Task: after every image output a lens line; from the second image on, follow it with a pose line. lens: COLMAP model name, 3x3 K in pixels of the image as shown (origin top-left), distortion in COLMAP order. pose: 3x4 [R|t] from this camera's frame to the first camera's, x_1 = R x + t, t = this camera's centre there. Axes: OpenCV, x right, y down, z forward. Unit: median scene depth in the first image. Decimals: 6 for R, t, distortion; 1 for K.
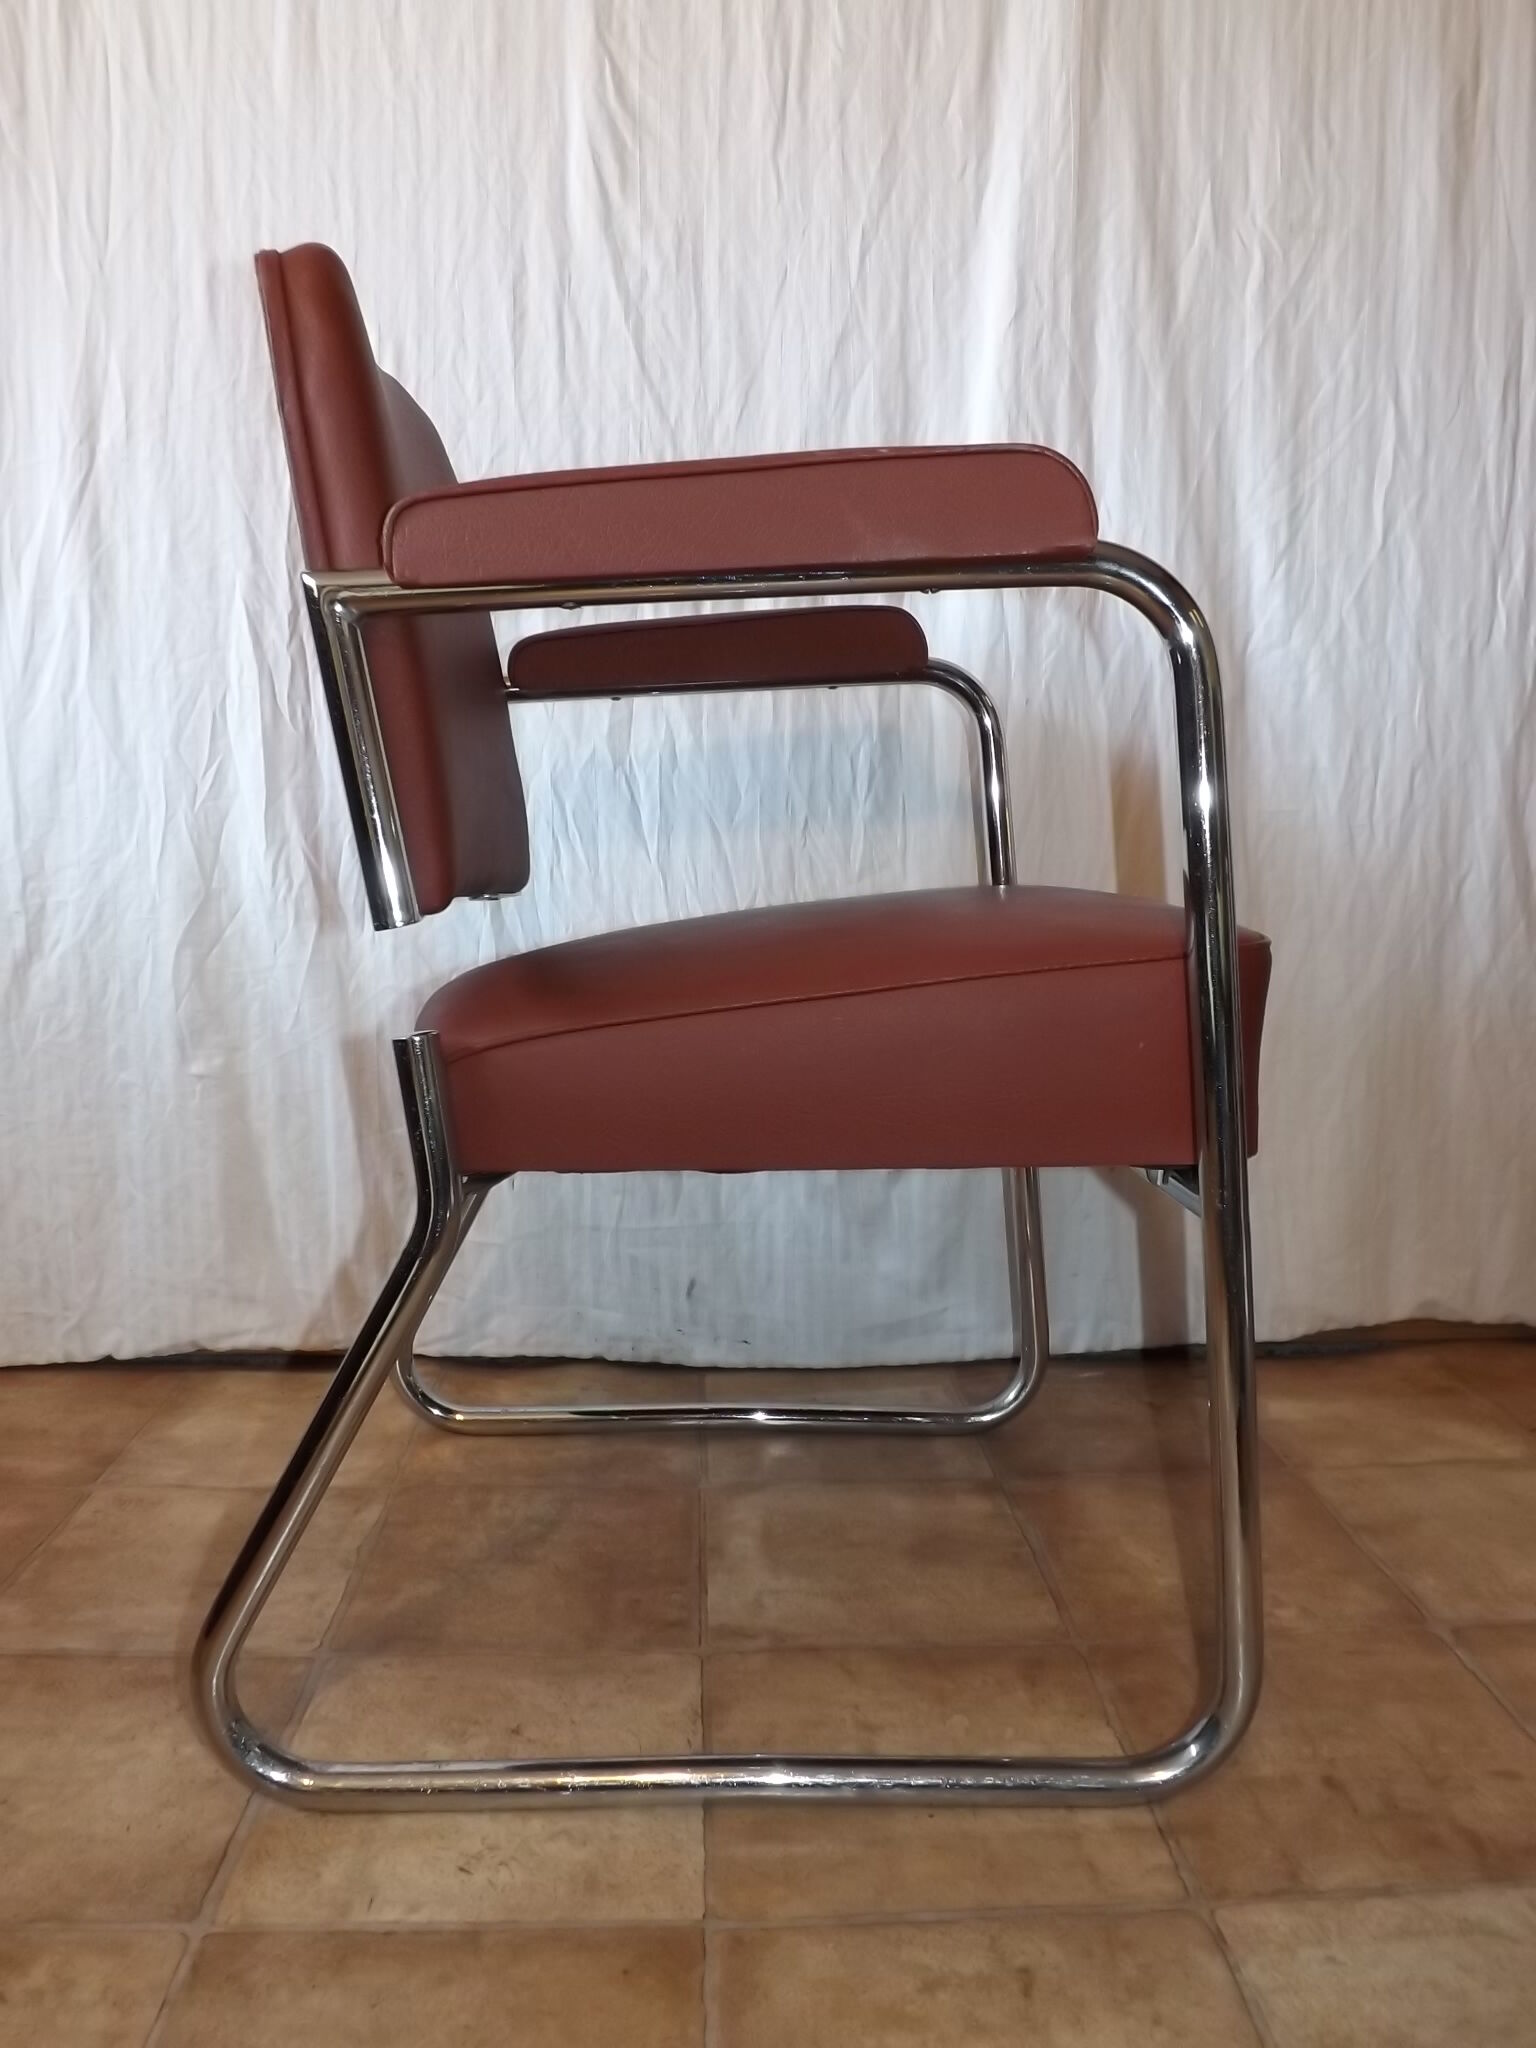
lens RADIAL K [[1474.3, 0, 766.0], [0, 1474.3, 982.6], [0, 0, 1]] dist [-0.078128, 0.023462]
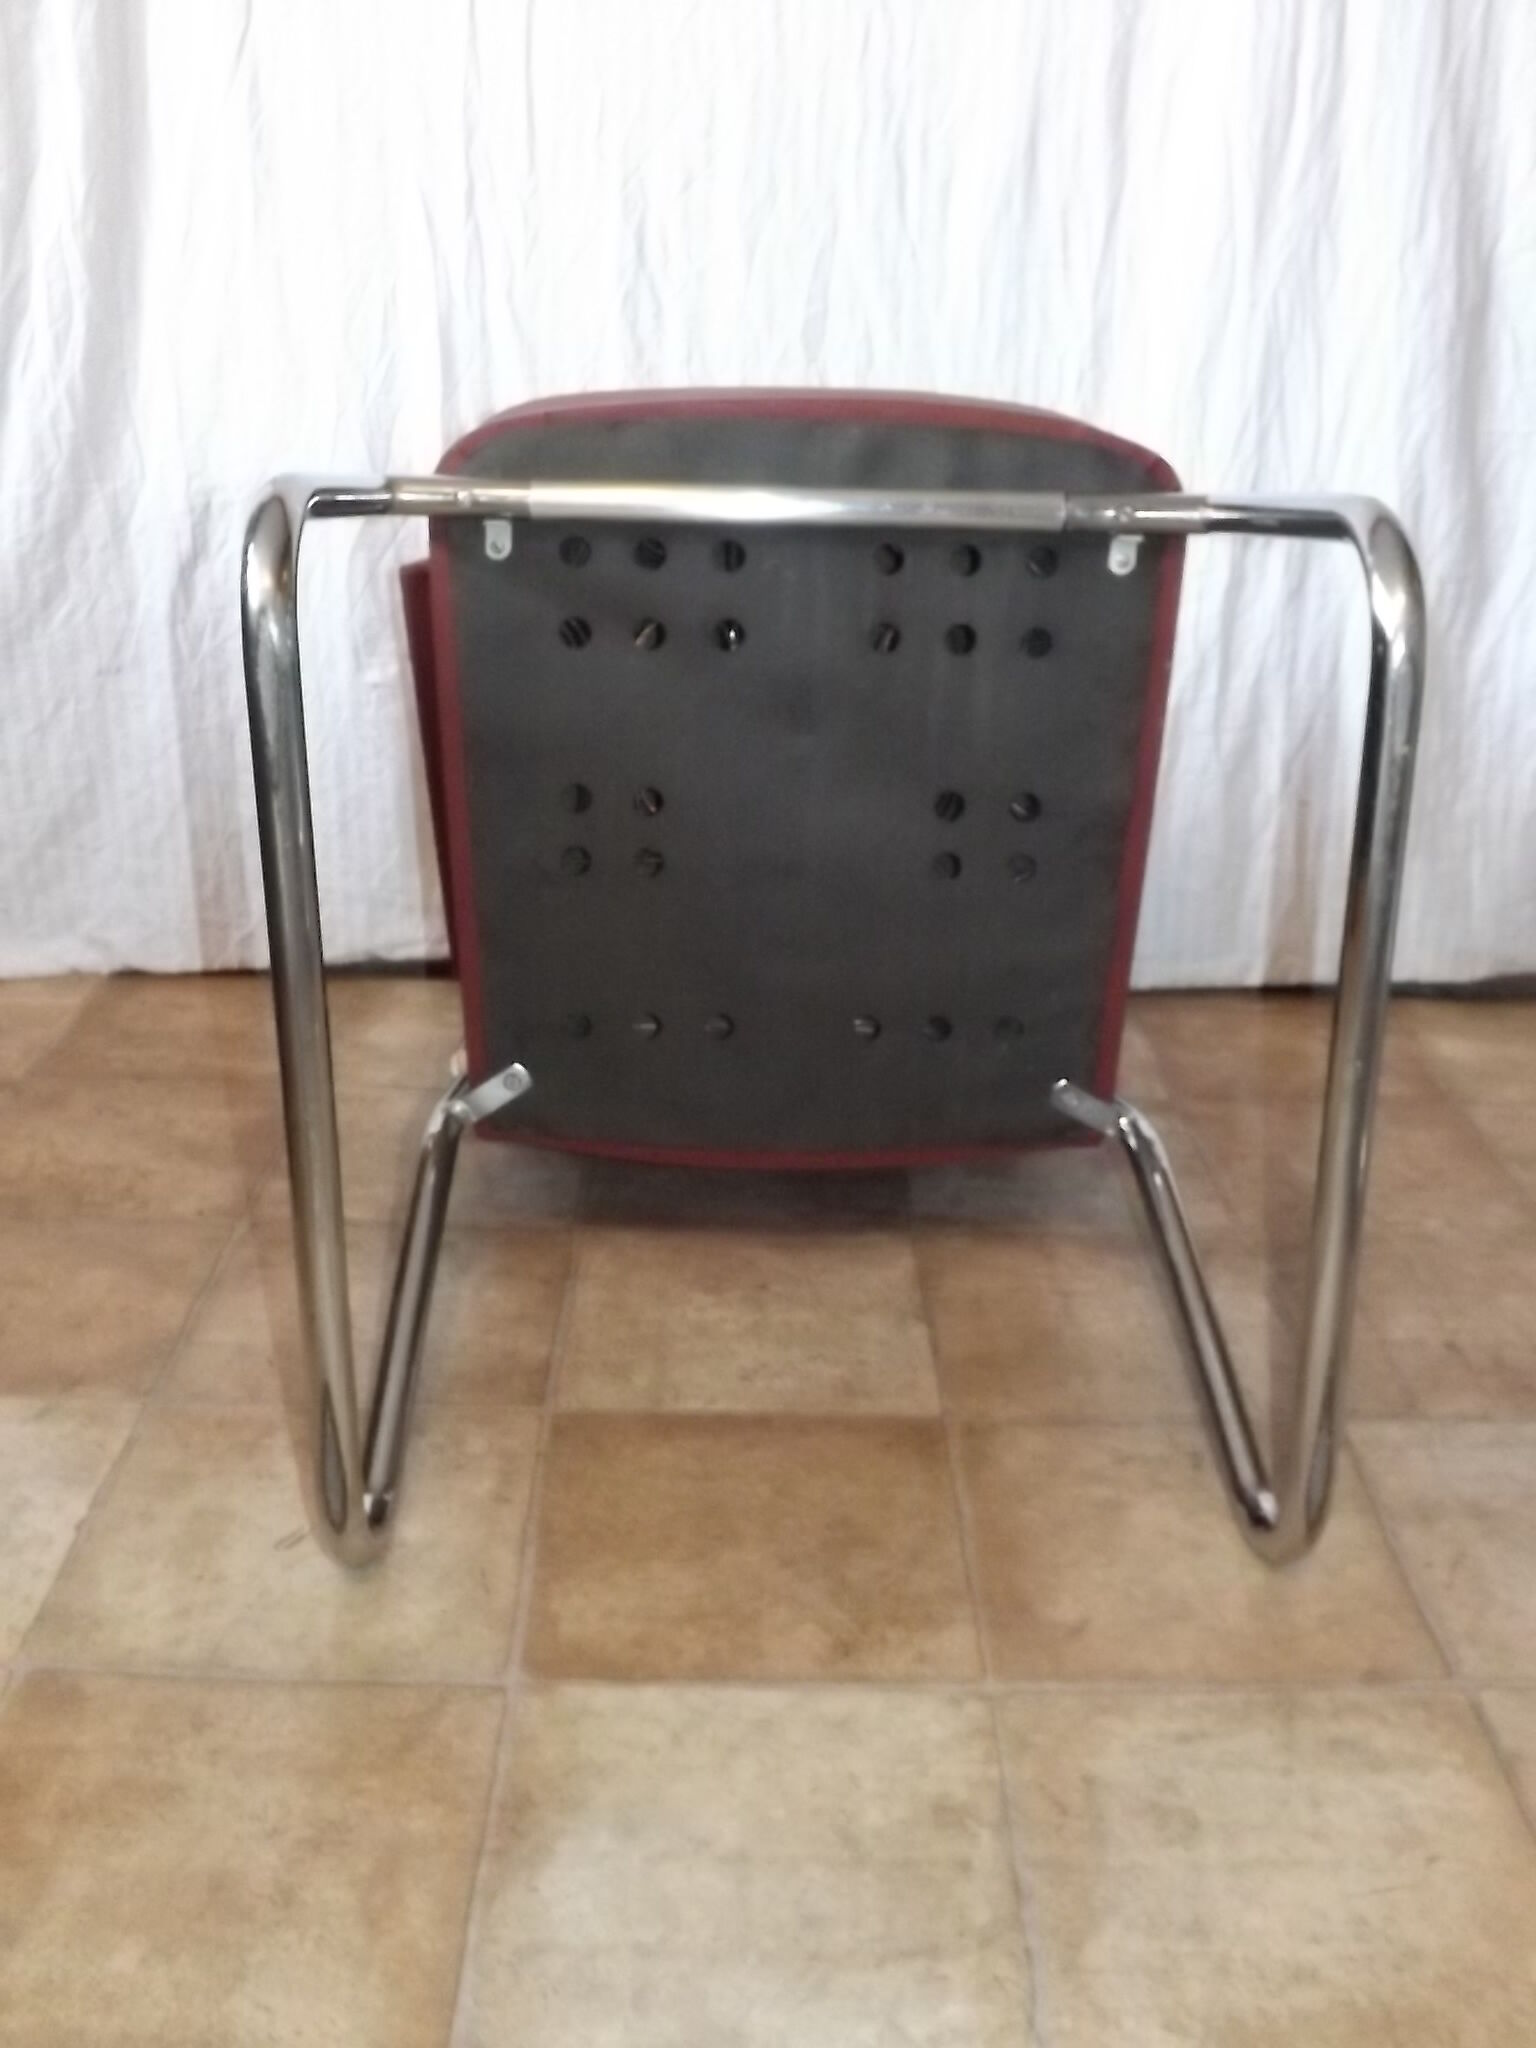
lens RADIAL K [[1954.5, 0, 776.1], [0, 1954.5, 960.4], [0, 0, 1]] dist [-0.121642, 0.102968]
pose [[0.999223, 0.031091, -0.024219, -0.083685], [-0.024403, 0.970648, 0.239265, -0.074733], [0.030947, -0.238488, 0.970652, -0.298974]]
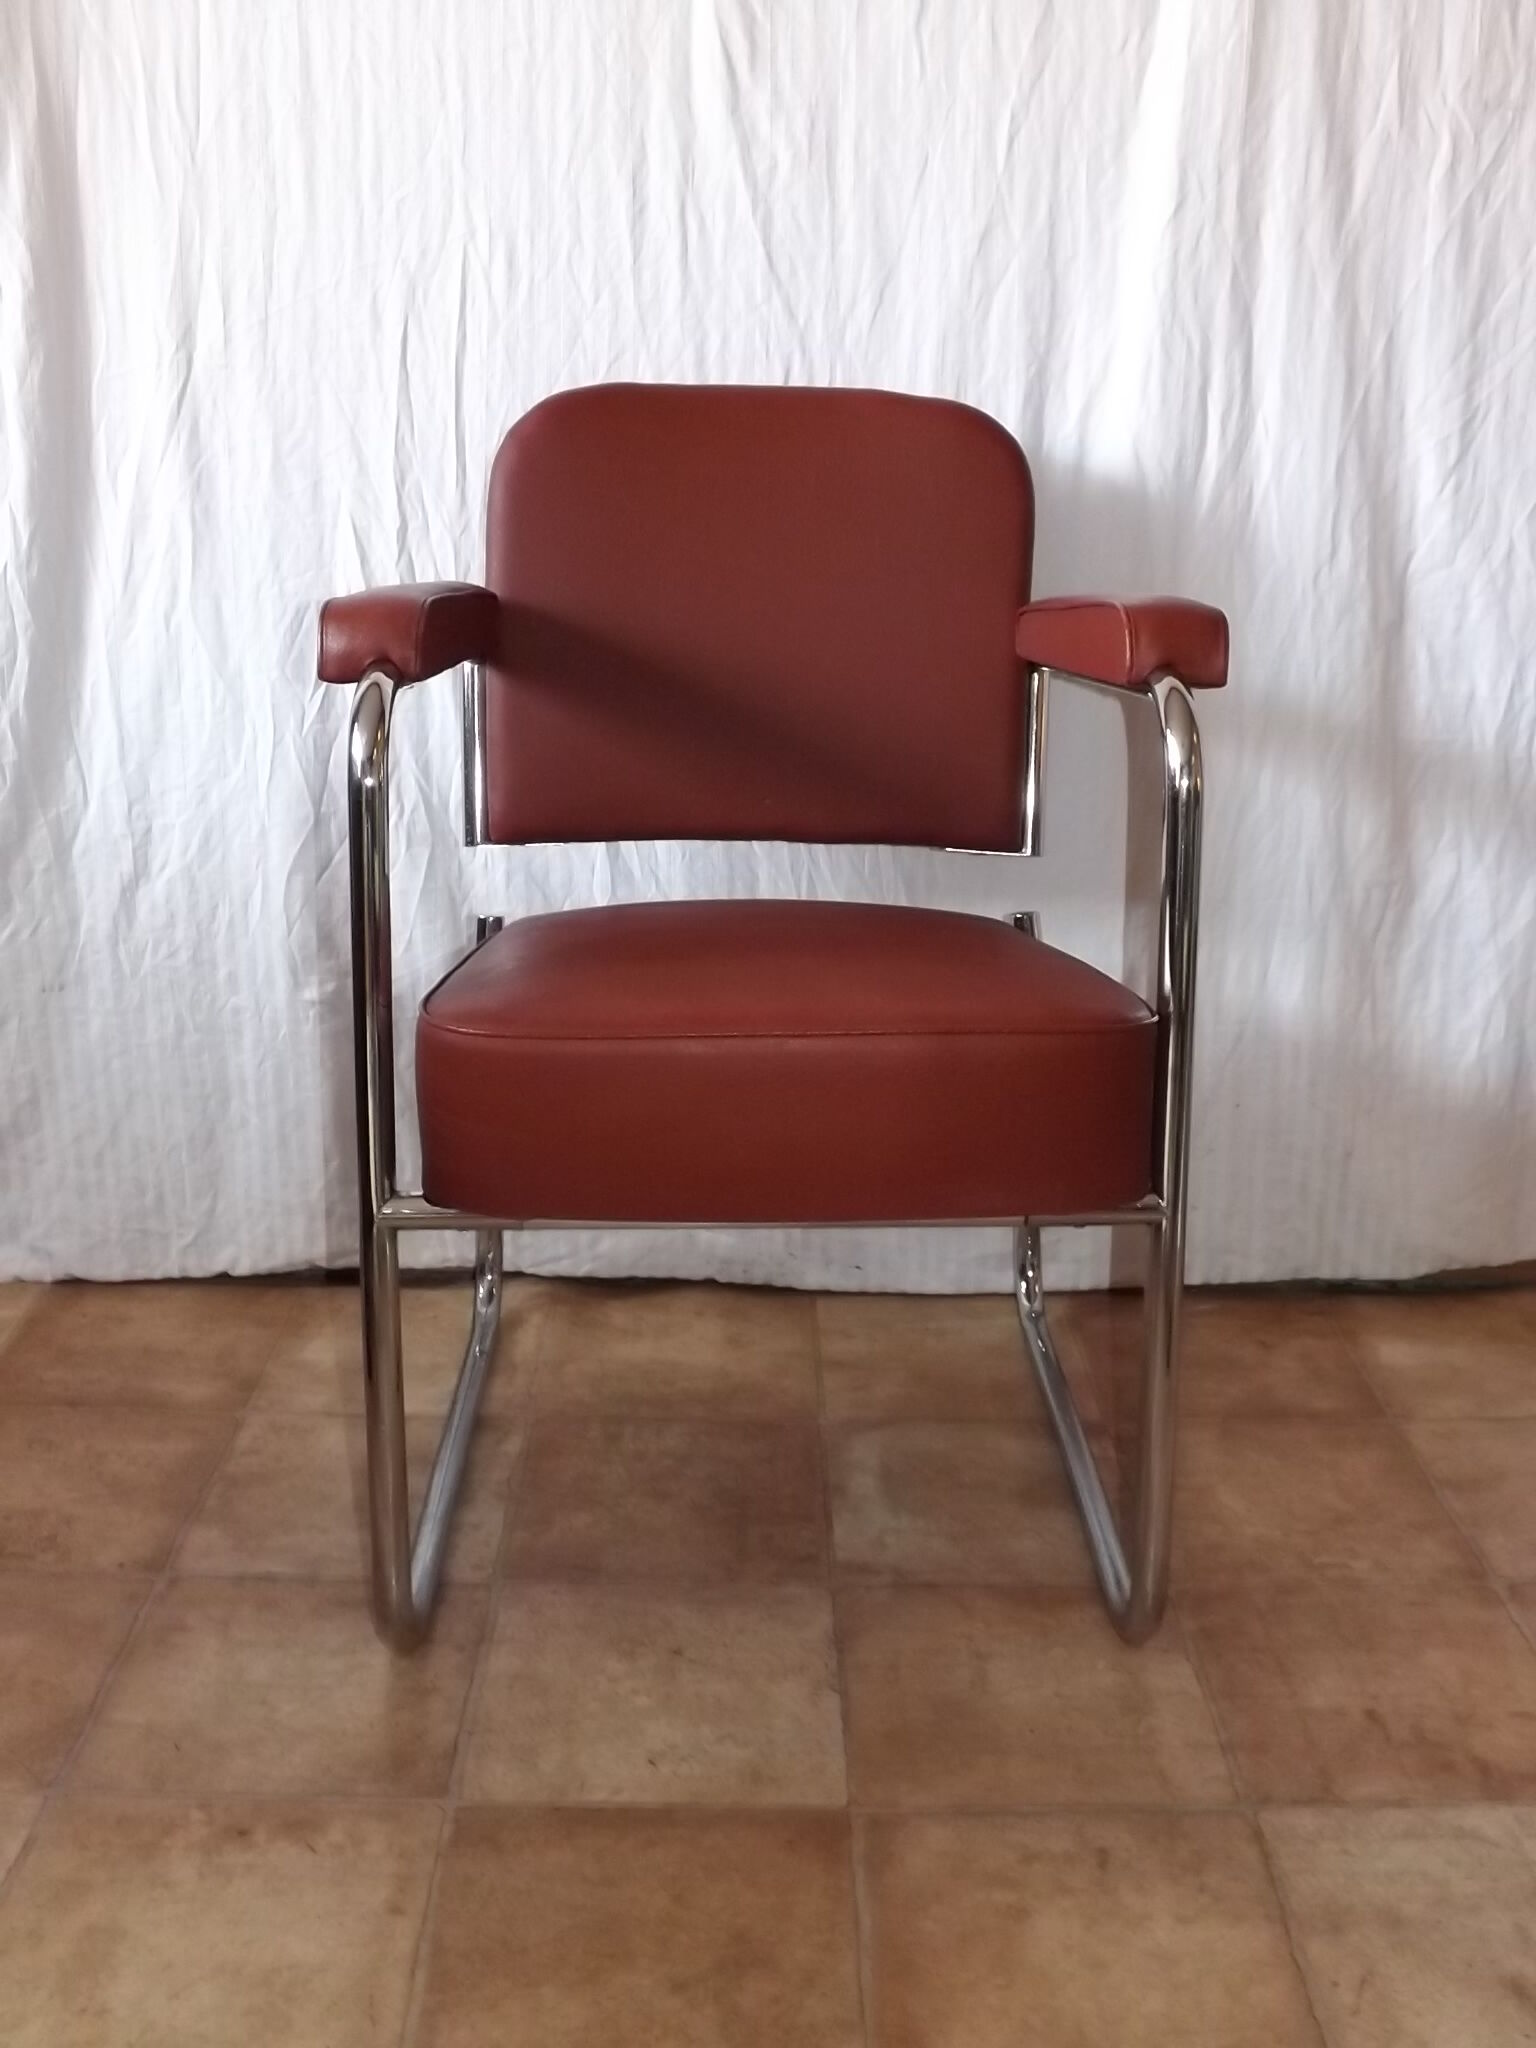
lens RADIAL K [[1947.6, 0, 762.9], [0, 1947.6, 944.9], [0, 0, 1]] dist [-0.115474, 0.082531]
pose [[0.999202, 0.018828, -0.035214, -0.038199], [-0.013286, 0.988376, 0.151446, -0.178831], [0.037657, -0.150857, 0.987838, -0.281939]]
